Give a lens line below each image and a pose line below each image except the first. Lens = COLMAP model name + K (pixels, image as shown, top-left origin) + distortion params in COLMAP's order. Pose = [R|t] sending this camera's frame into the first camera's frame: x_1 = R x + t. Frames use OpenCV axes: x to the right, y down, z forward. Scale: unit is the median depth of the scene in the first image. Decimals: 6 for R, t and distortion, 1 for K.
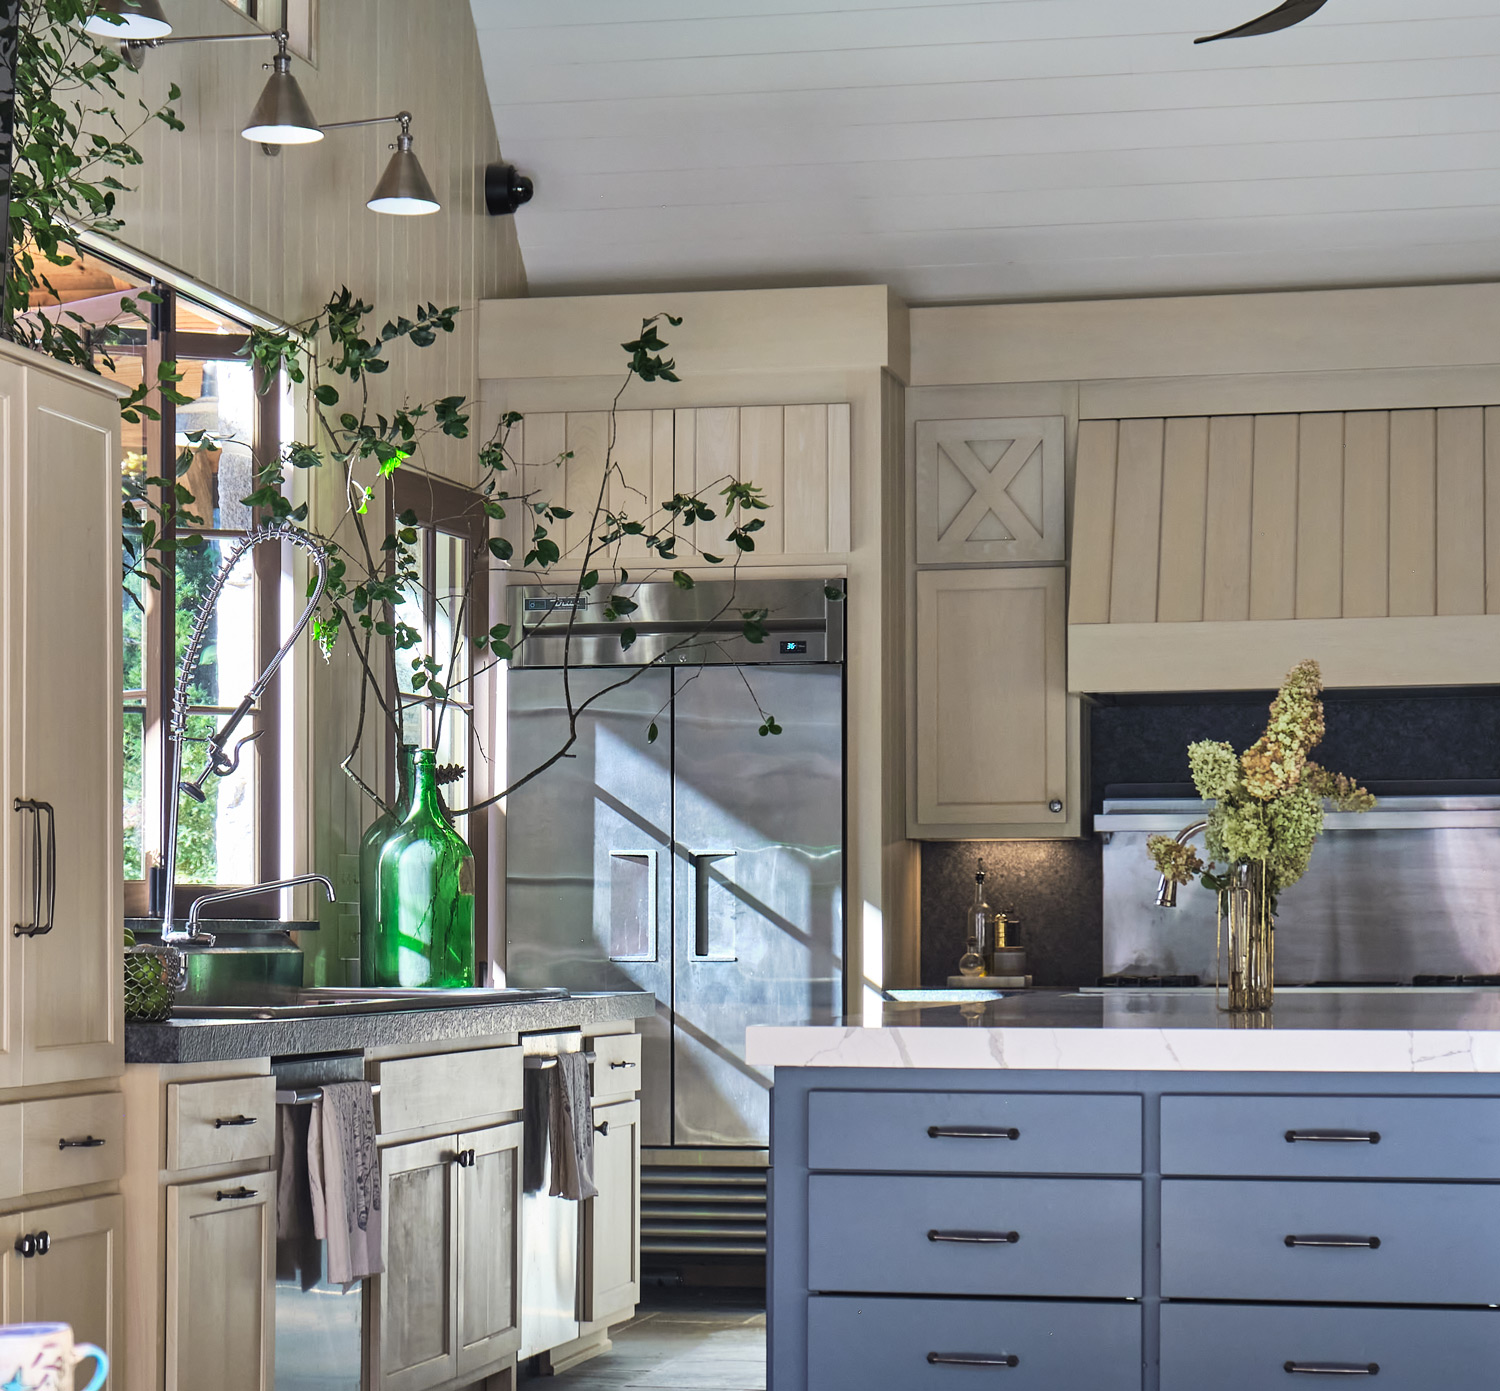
lens RADIAL K [[4319.7, 0, 750.0], [0, 4319.7, 695.5], [0, 0, 1]] dist [-0.054801, -0.439986]
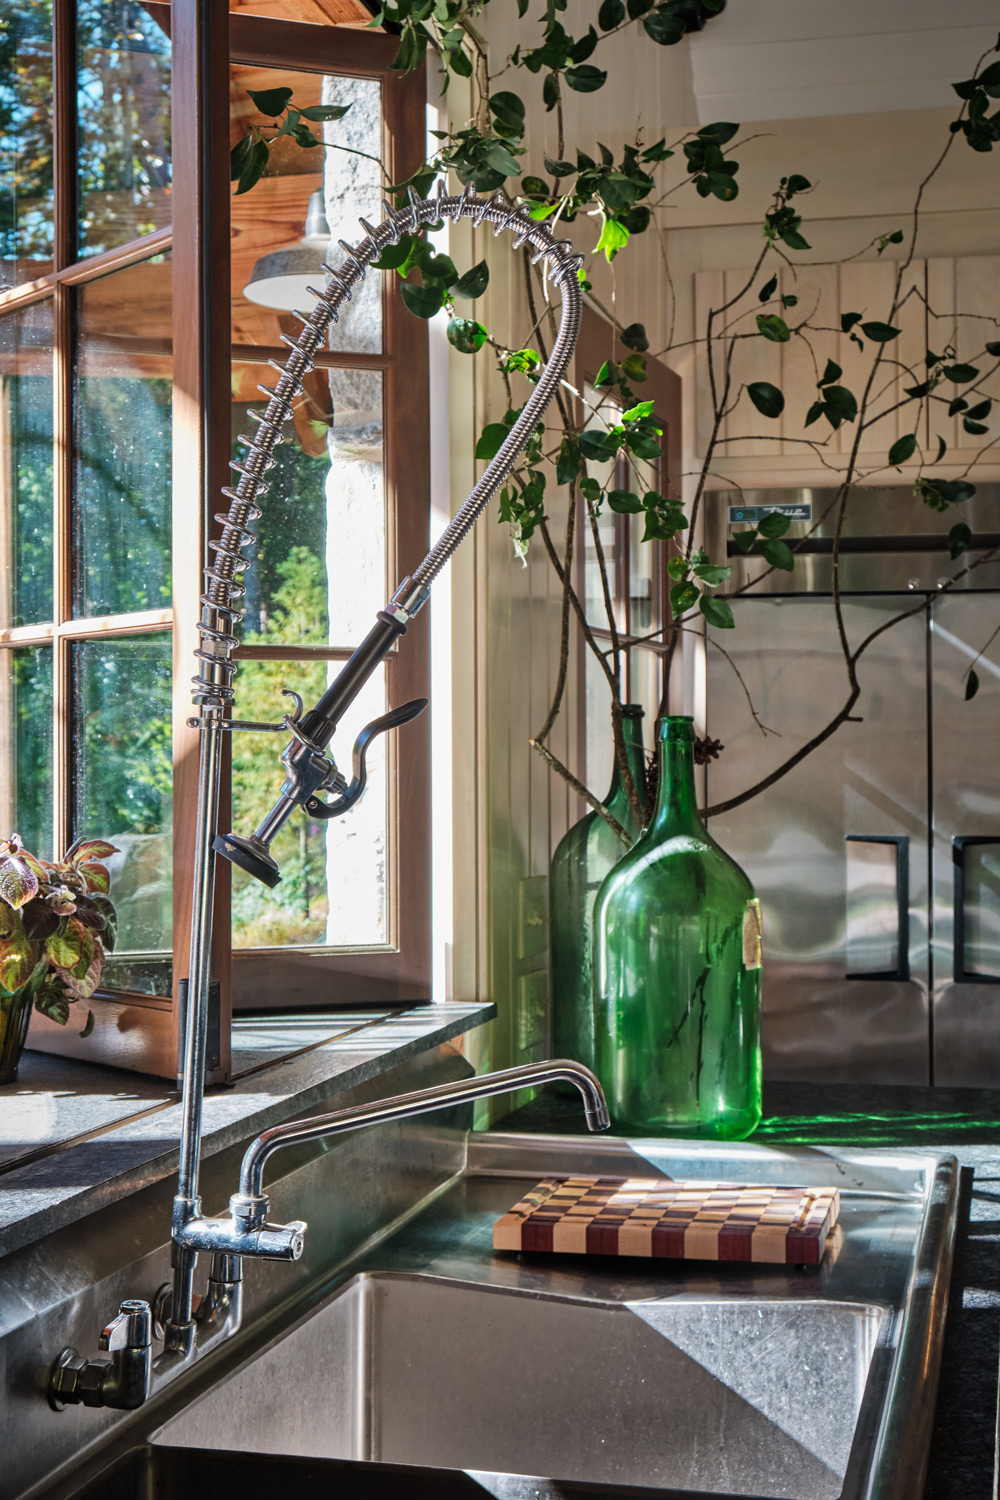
lens RADIAL K [[1855.6, 0, 500.0], [0, 1855.6, 750.0], [0, 0, 1]] dist [-0.057286, 0.207171]
pose [[0.999048, -0.000070, -0.043631, -0.087531], [0.002511, 0.998434, 0.055891, 0.002606], [0.043558, -0.055948, 0.997483, 0.737301]]
